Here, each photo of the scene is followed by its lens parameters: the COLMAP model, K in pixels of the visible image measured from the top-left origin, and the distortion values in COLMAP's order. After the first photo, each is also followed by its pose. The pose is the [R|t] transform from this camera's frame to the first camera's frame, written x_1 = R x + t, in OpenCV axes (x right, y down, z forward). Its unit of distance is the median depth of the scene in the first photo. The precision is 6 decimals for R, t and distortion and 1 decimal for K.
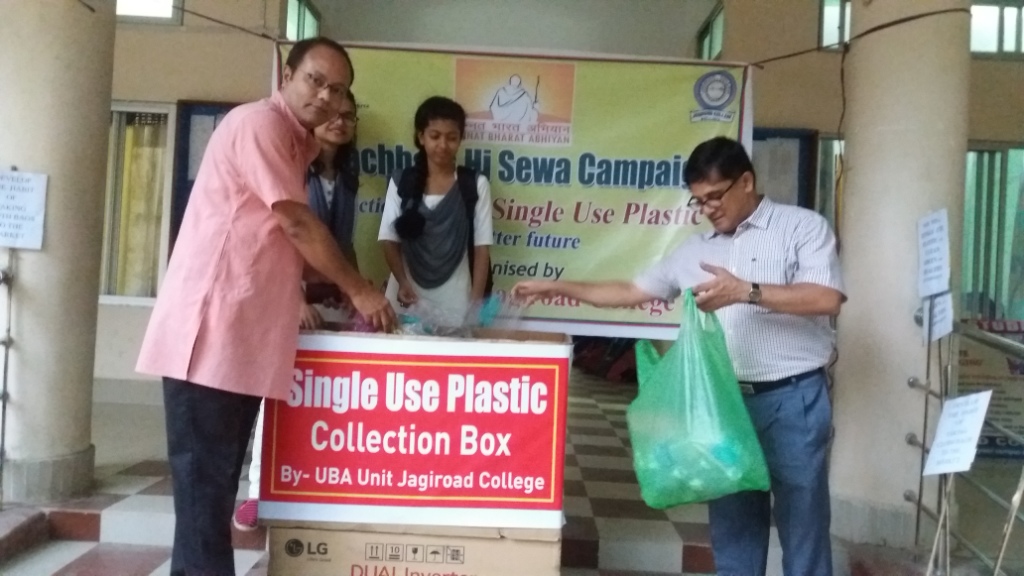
lens RADIAL K [[833.1, 0, 512.8], [0, 833.1, 285.1], [0, 0, 1]] dist [0.030475, -0.024401]
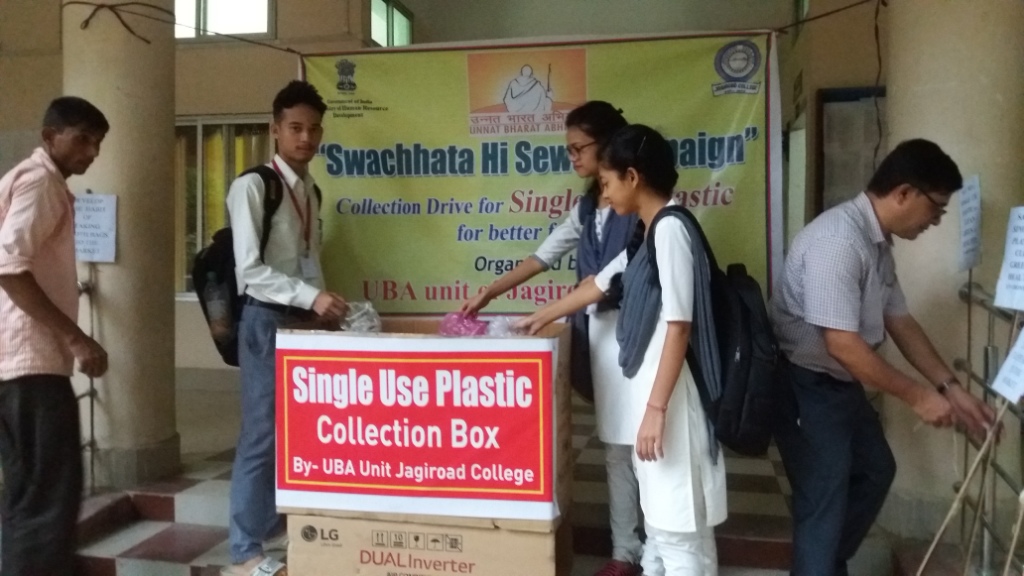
lens RADIAL K [[833.1, 0, 511.4], [0, 833.1, 290.2], [0, 0, 1]] dist [0.030475, -0.024401]
pose [[0.978391, -0.038538, -0.203140, 0.182893], [0.045322, 0.998556, 0.028848, -0.013596], [0.201735, -0.037432, 0.978725, 0.011868]]
